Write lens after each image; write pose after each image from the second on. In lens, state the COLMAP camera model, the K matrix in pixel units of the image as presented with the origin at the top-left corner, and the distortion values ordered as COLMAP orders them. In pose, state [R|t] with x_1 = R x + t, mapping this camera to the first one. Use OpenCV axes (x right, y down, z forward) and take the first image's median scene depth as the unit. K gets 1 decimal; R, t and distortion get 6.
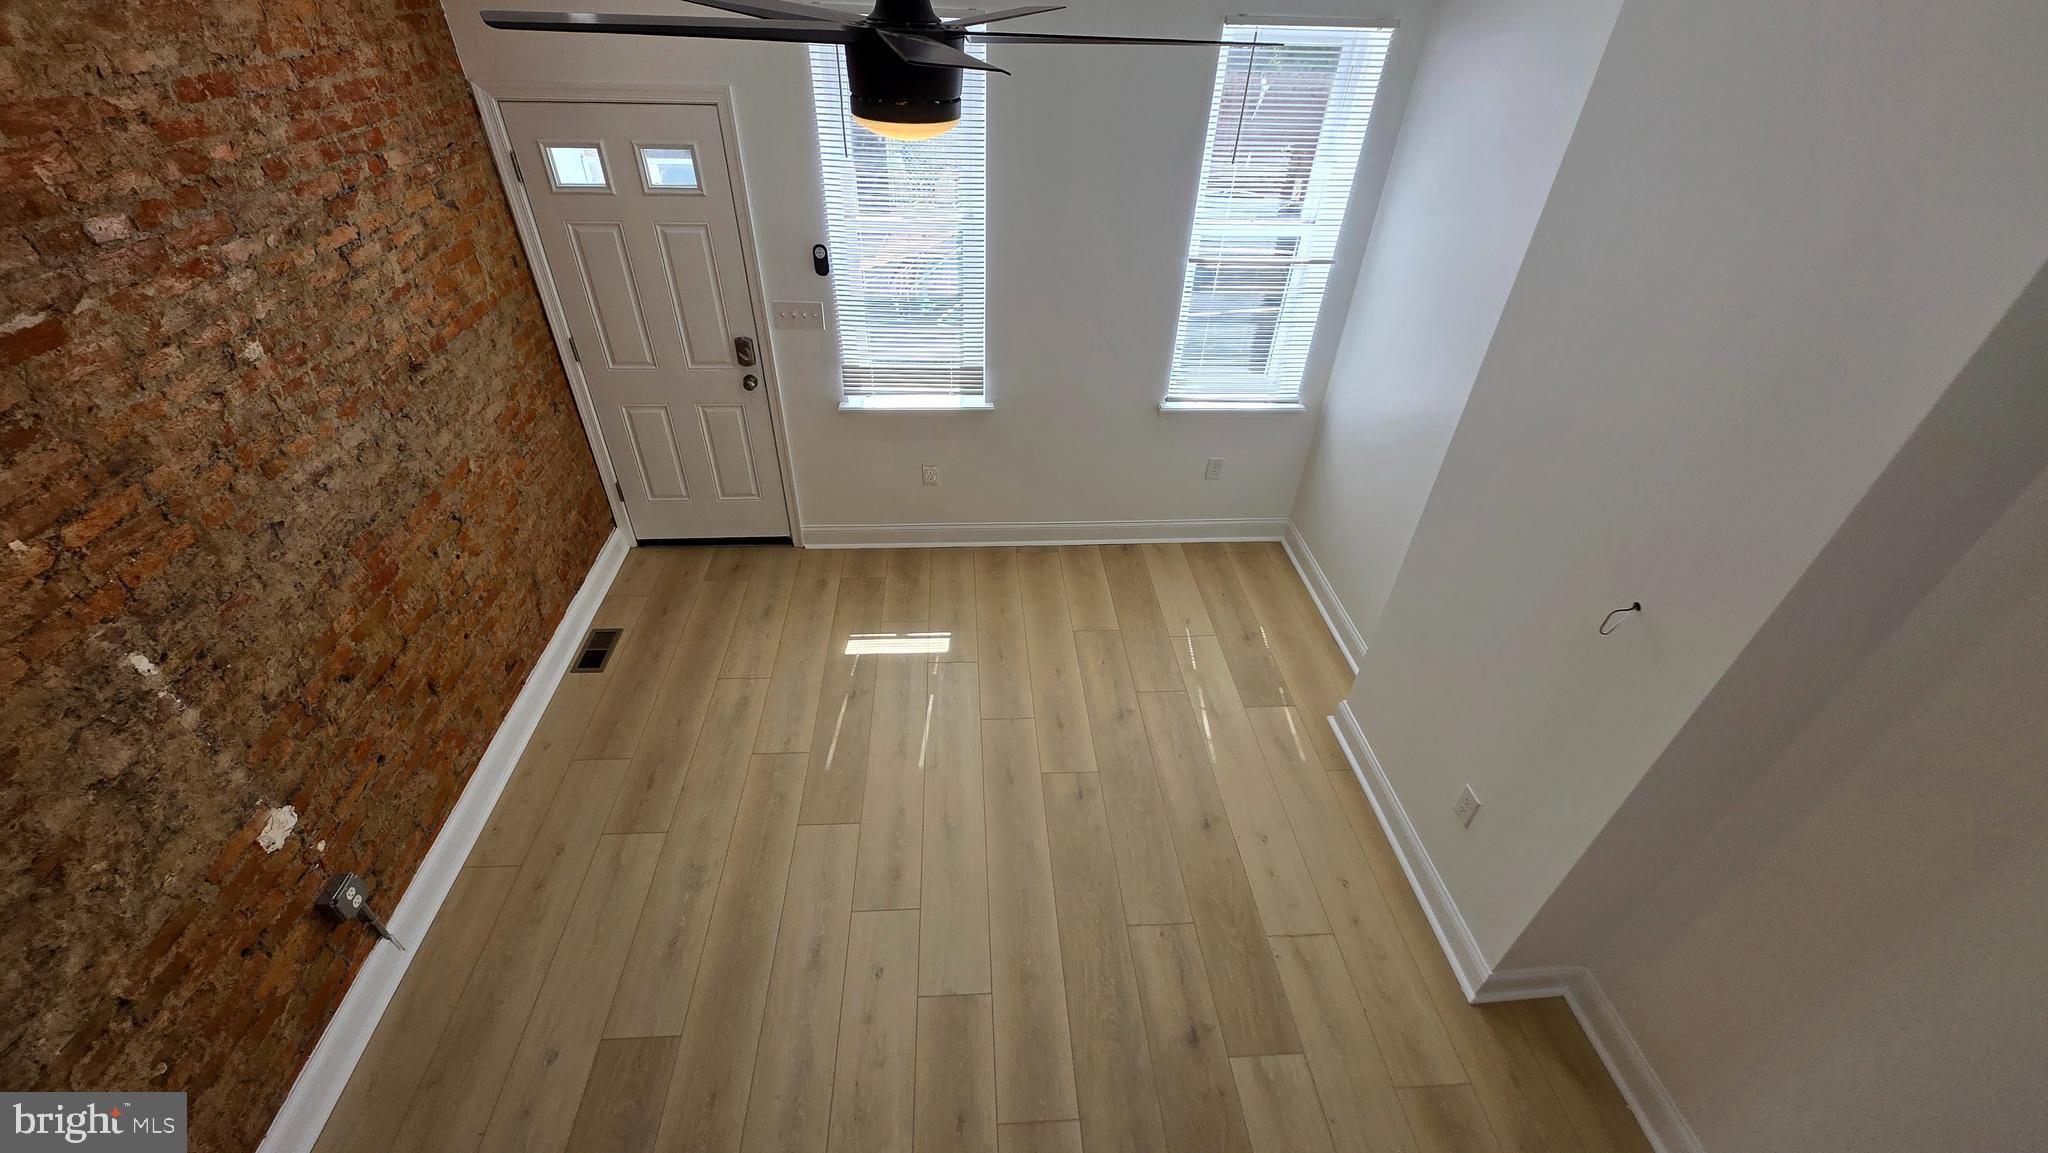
lens RADIAL K [[809.6, 0, 1012.0], [0, 809.6, 583.2], [0, 0, 1]] dist [0.003032, -0.000374]
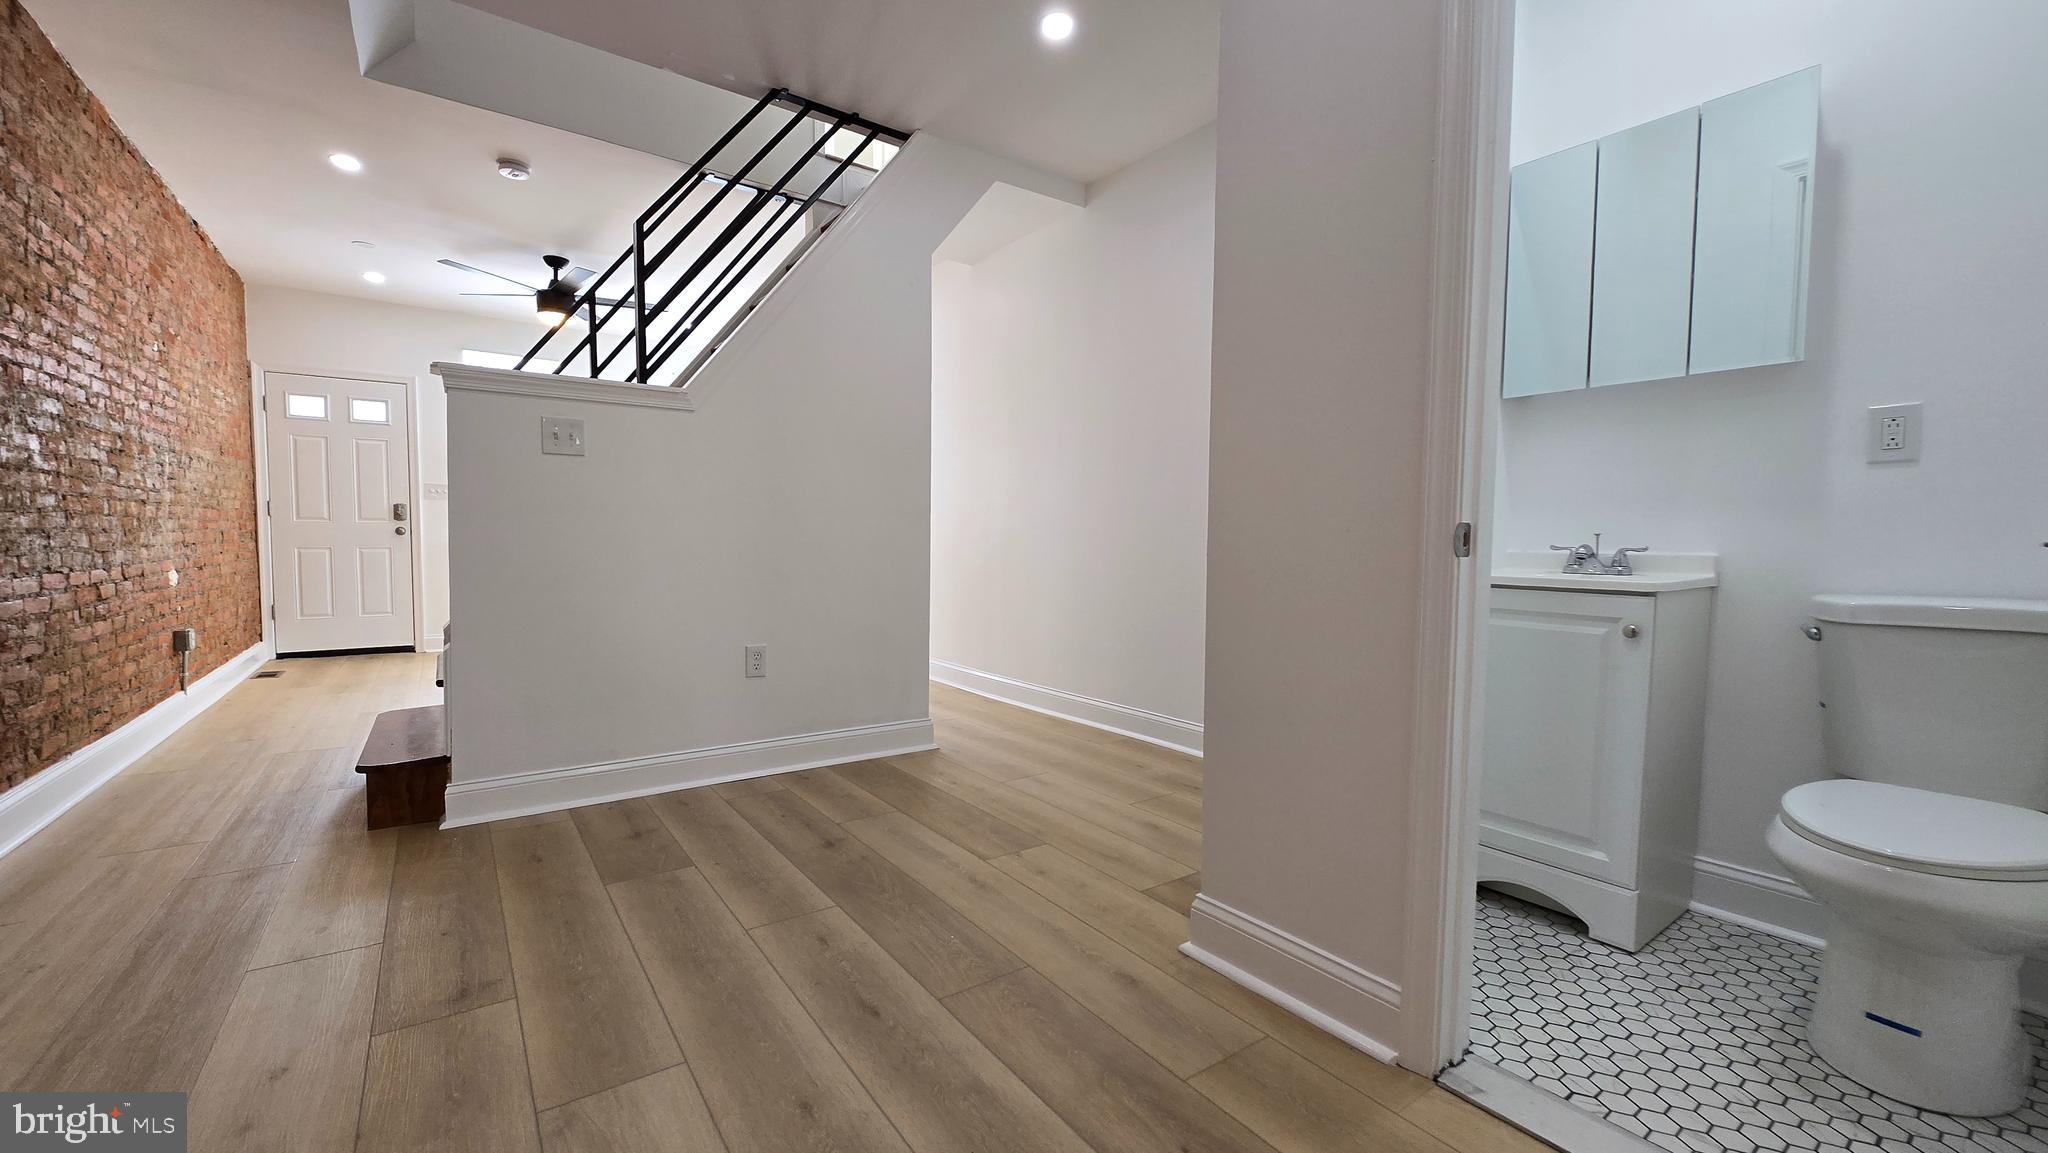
lens RADIAL K [[809.6, 0, 1007.8], [0, 809.6, 576.6], [0, 0, 1]] dist [0.003032, -0.000374]
pose [[0.846616, -0.049620, 0.529887, -0.197502], [0.345229, 0.808951, -0.475830, 1.294789], [-0.405042, 0.585778, 0.702001, -0.747091]]
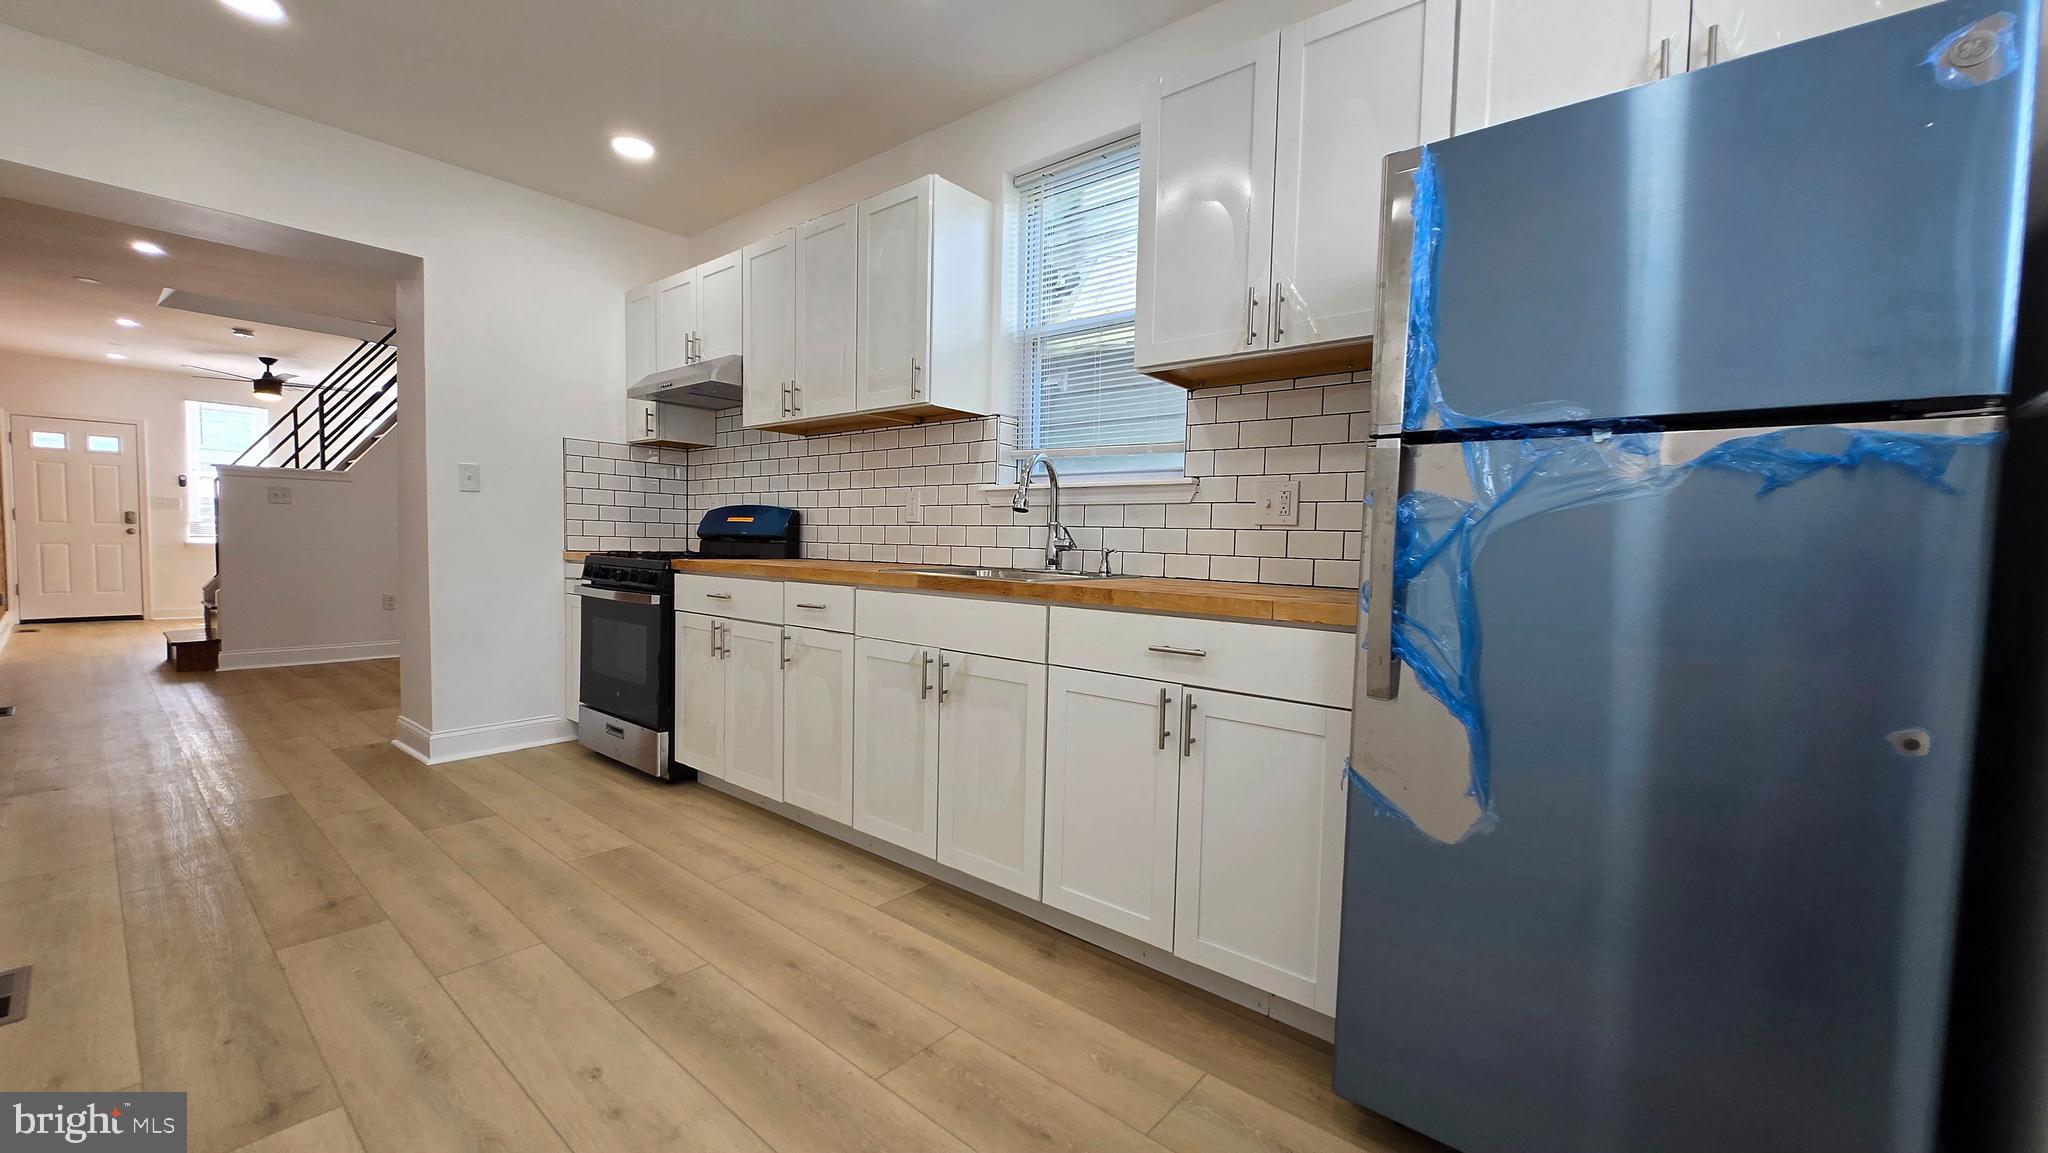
lens RADIAL K [[809.6, 0, 1030.8], [0, 809.6, 581.3], [0, 0, 1]] dist [0.003032, -0.000374]
pose [[0.685382, -0.056115, 0.726018, -0.321735], [0.453159, 0.813308, -0.364934, 2.284386], [-0.569998, 0.579121, 0.582856, -2.080665]]
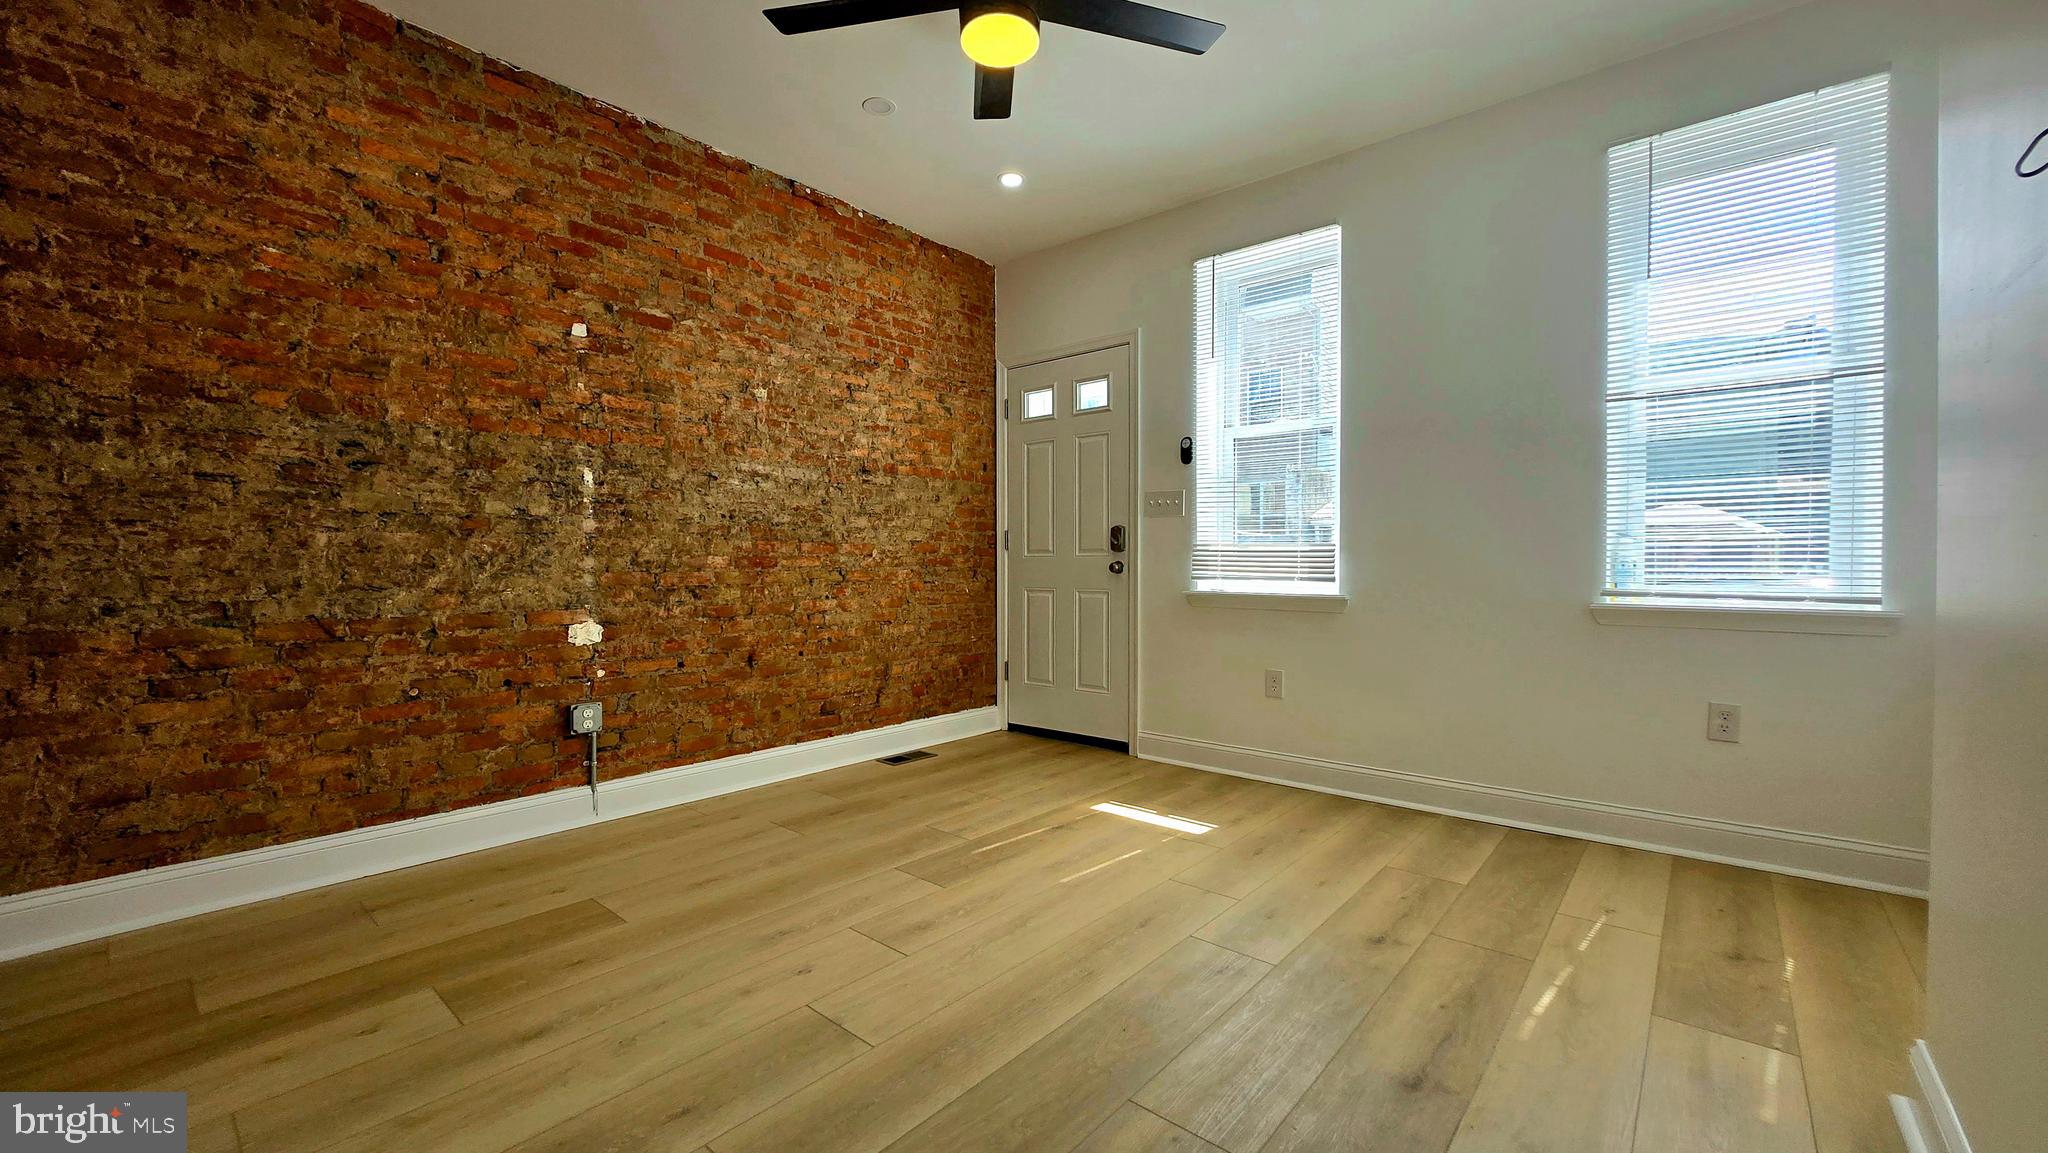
lens RADIAL K [[809.6, 0, 1012.7], [0, 809.6, 581.1], [0, 0, 1]] dist [0.003032, -0.000374]
pose [[0.711446, -0.016711, -0.702542, 0.425388], [-0.415941, 0.795782, -0.440141, 0.379377], [0.566426, 0.605352, 0.559205, 0.408655]]
